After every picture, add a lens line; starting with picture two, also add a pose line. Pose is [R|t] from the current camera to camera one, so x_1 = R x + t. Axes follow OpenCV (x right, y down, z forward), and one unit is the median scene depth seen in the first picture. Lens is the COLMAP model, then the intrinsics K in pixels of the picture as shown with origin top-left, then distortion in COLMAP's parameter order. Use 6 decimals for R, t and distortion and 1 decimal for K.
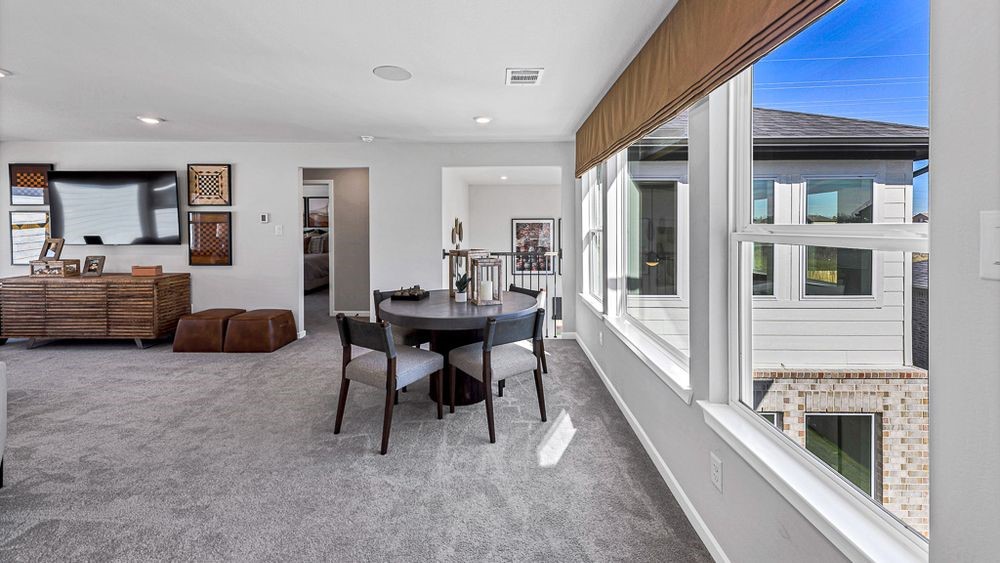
lens RADIAL K [[402.0, 0, 500.6], [0, 402.0, 230.0], [0, 0, 1]] dist [0.018957, -0.006189]
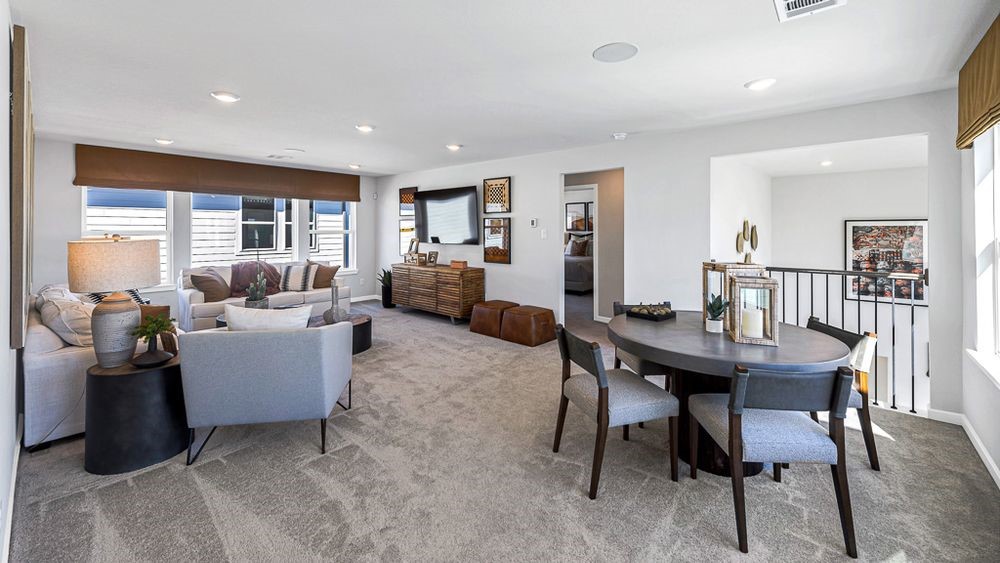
lens RADIAL K [[402.0, 0, 500.6], [0, 402.0, 230.0], [0, 0, 1]] dist [0.018957, -0.006189]
pose [[0.760019, 0.002725, -0.649895, 0.078809], [-0.008277, 0.999951, -0.005486, -0.004365], [0.649848, 0.009549, 0.760004, 0.145870]]
